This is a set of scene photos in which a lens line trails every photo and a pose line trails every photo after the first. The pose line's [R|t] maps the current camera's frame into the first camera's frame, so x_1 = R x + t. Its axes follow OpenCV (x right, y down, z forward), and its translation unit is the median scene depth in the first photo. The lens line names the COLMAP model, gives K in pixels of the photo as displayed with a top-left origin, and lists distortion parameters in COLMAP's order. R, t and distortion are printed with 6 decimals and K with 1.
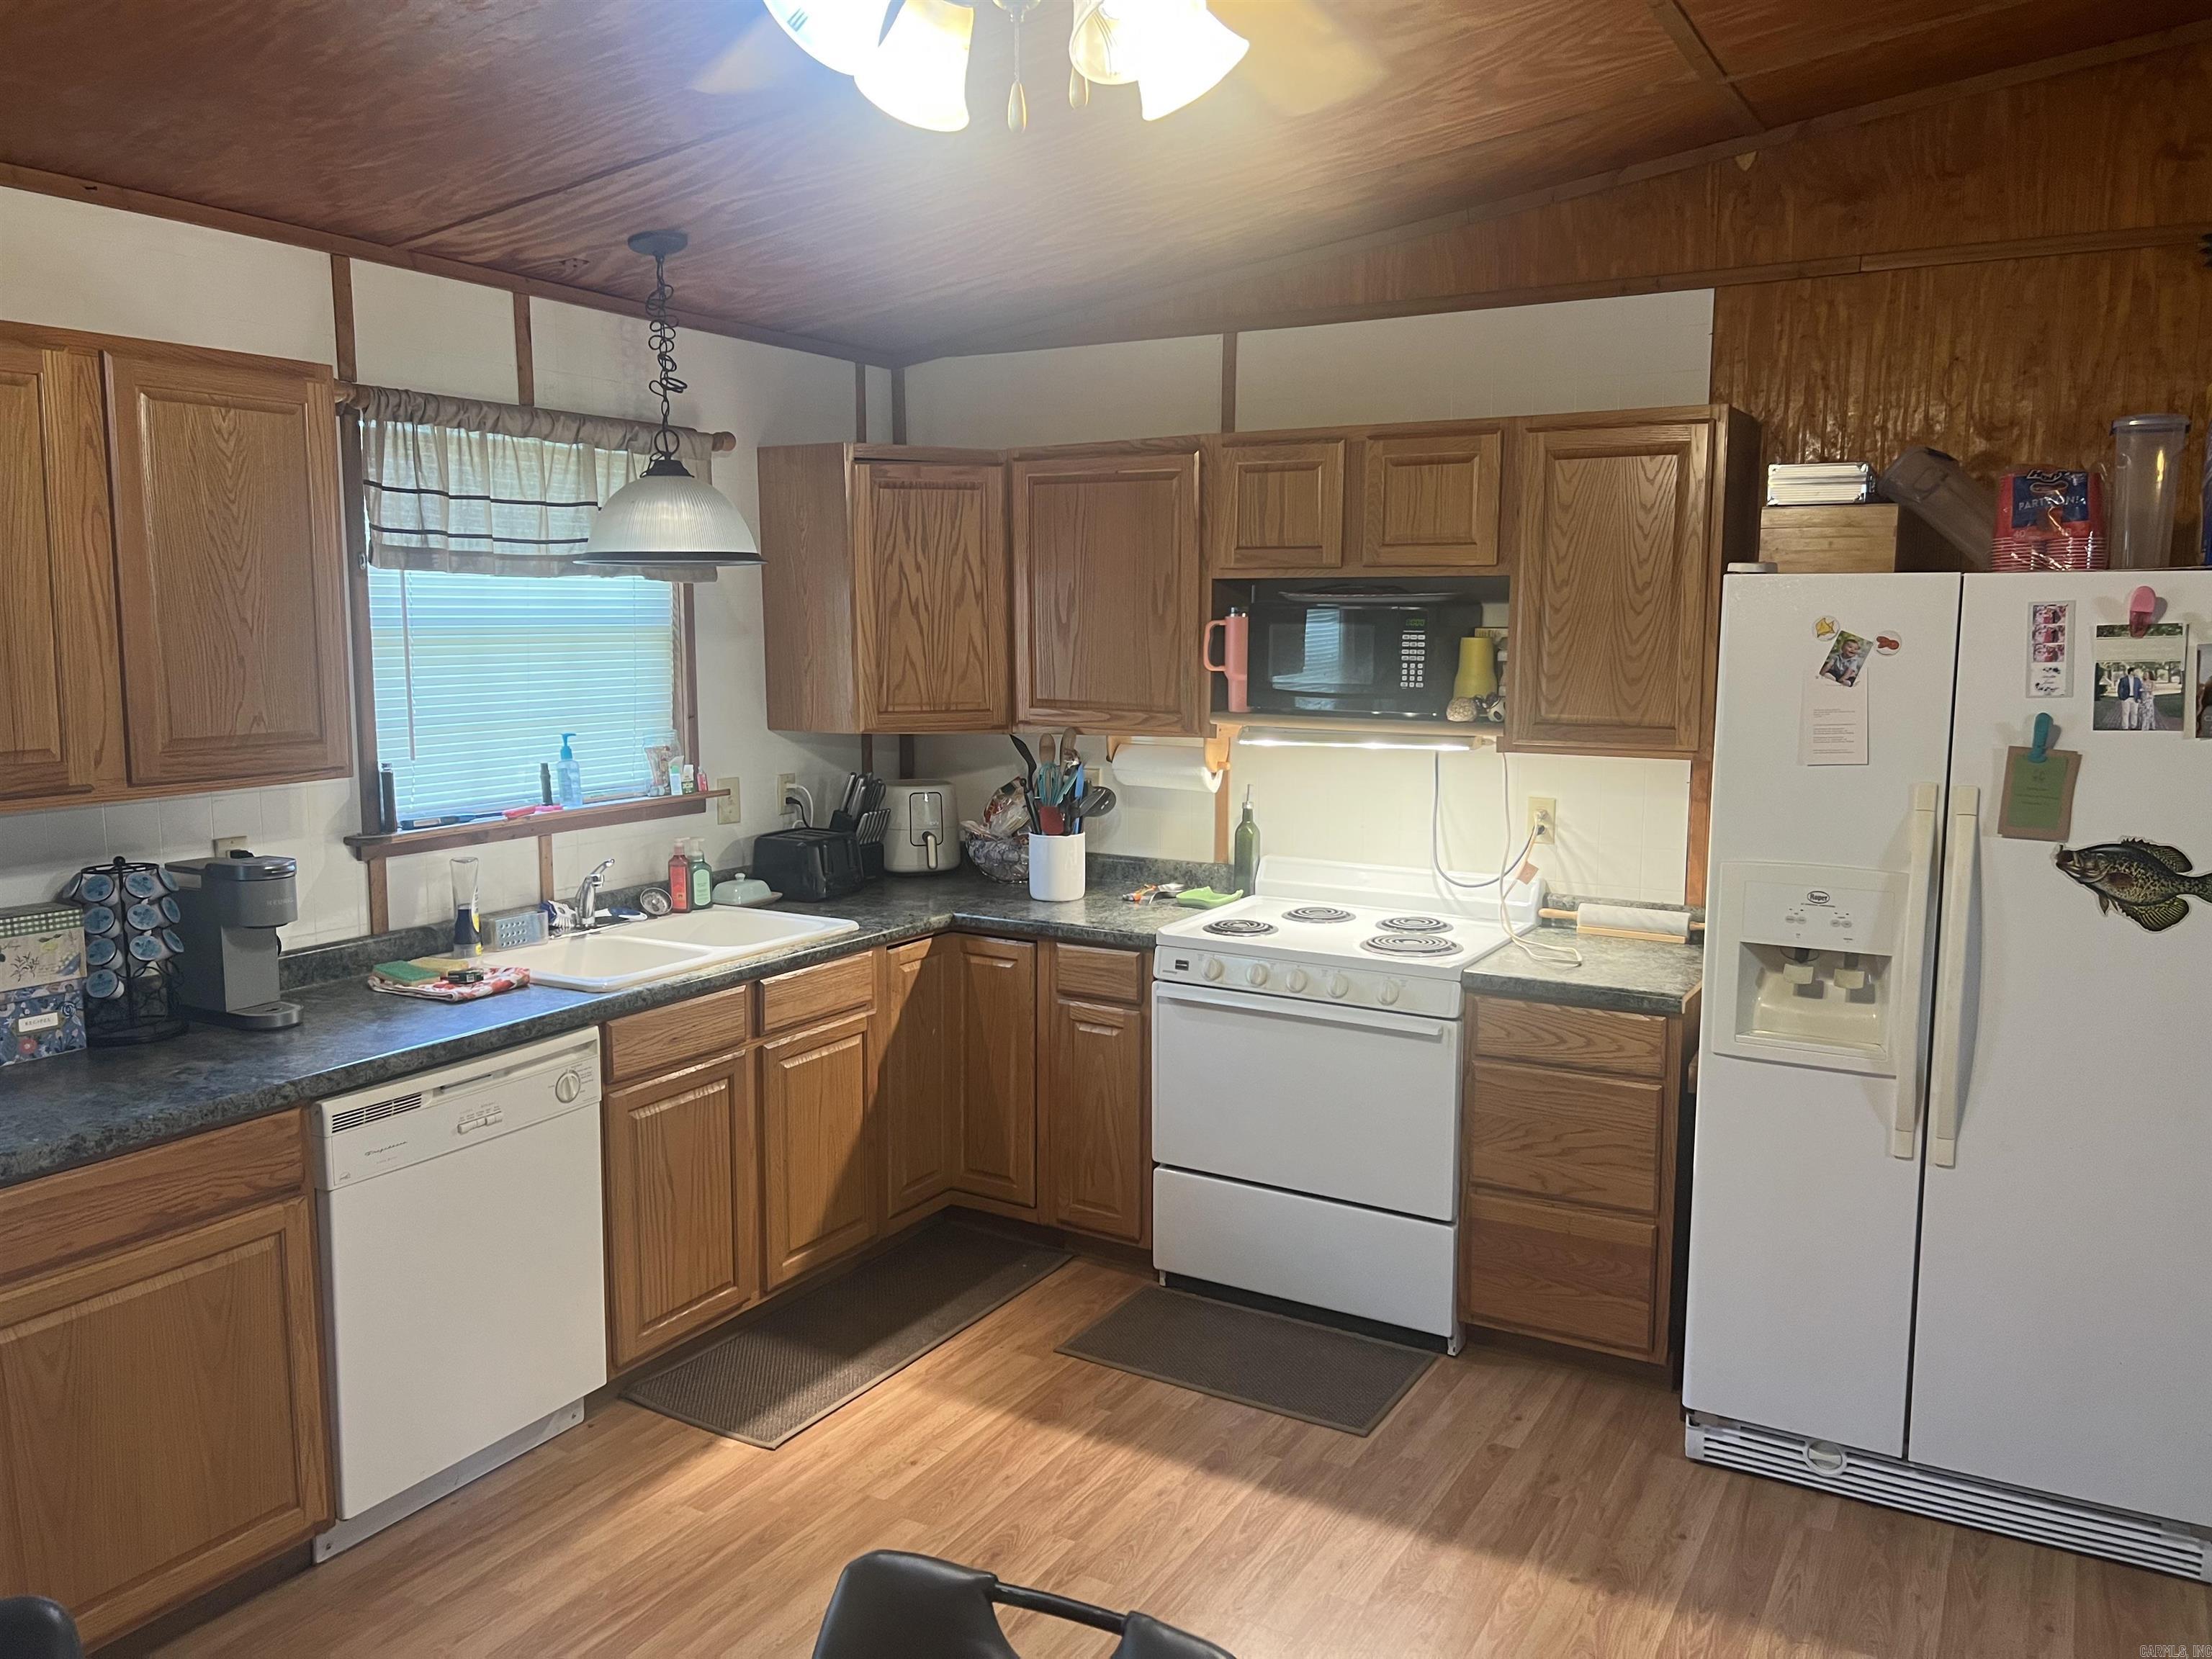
lens RADIAL K [[1660.5, 0, 1103.7], [0, 1660.5, 823.3], [0, 0, 1]] dist [0.055877, -0.062253]
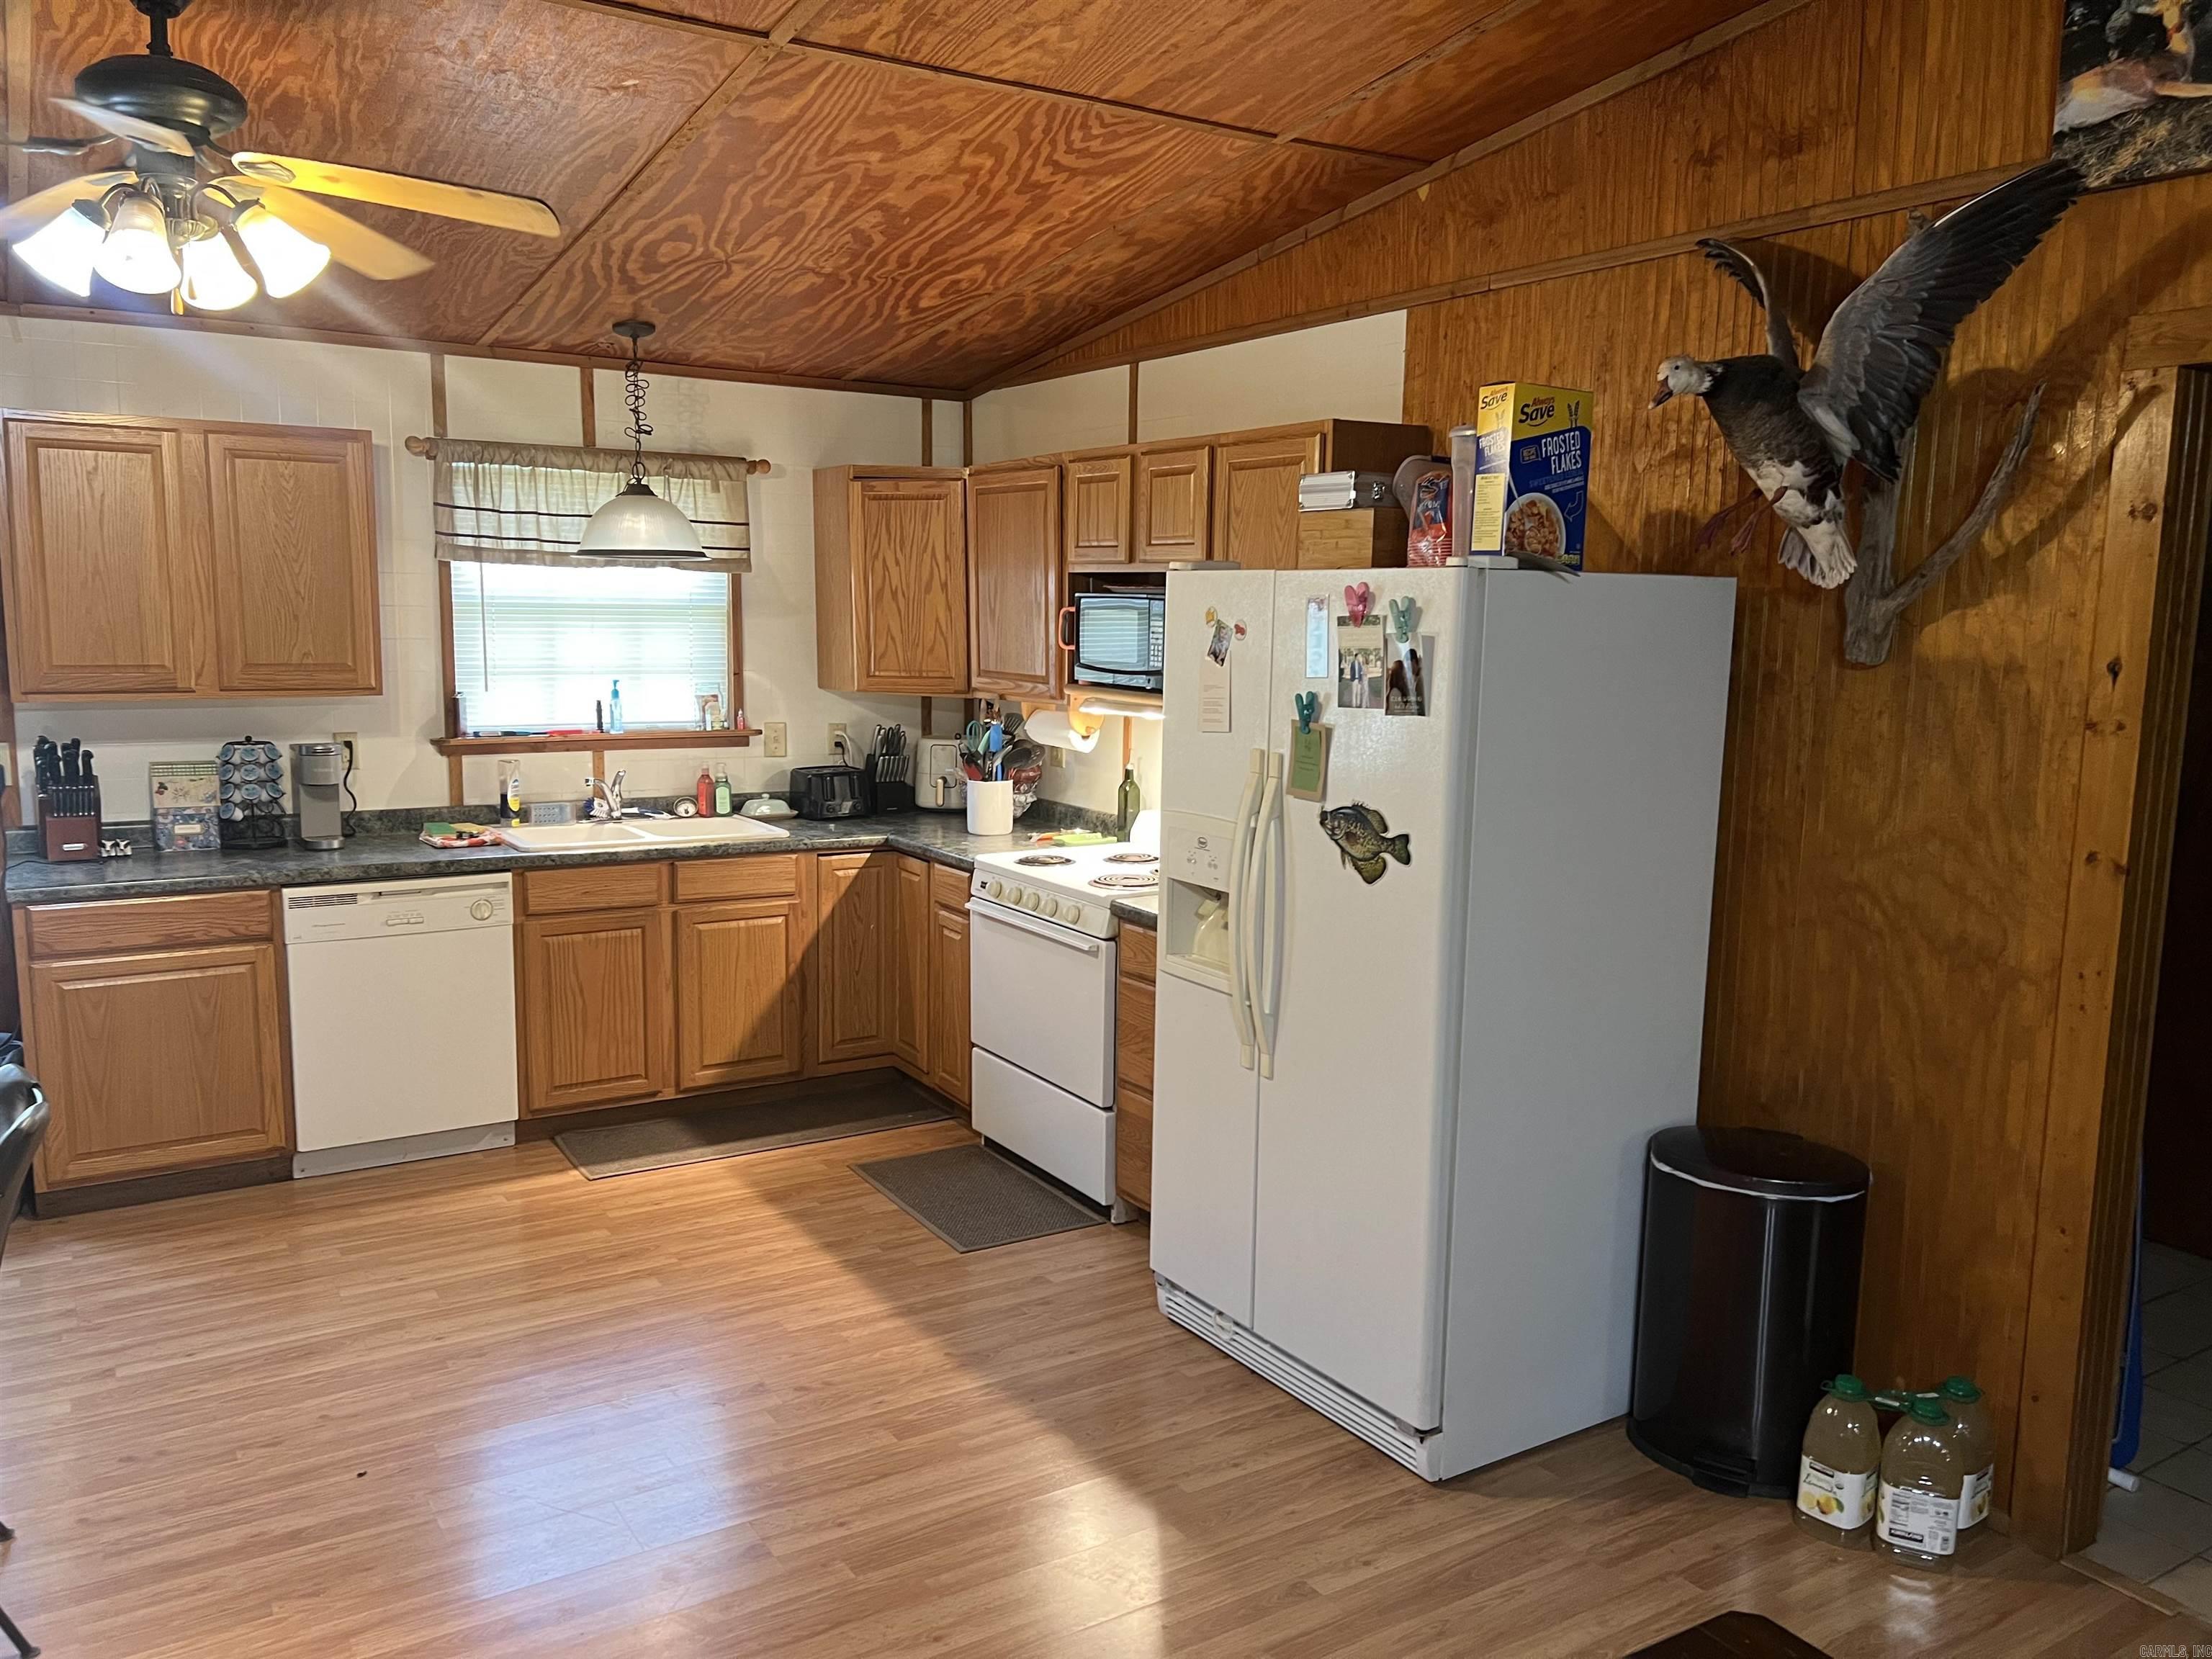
lens RADIAL K [[1660.5, 0, 1082.1], [0, 1660.5, 843.9], [0, 0, 1]] dist [0.055877, -0.062253]
pose [[0.888242, 0.079201, -0.452497, 0.761123], [-0.072741, 0.996847, 0.031692, 0.011850], [0.453581, 0.004765, 0.891202, -0.078650]]
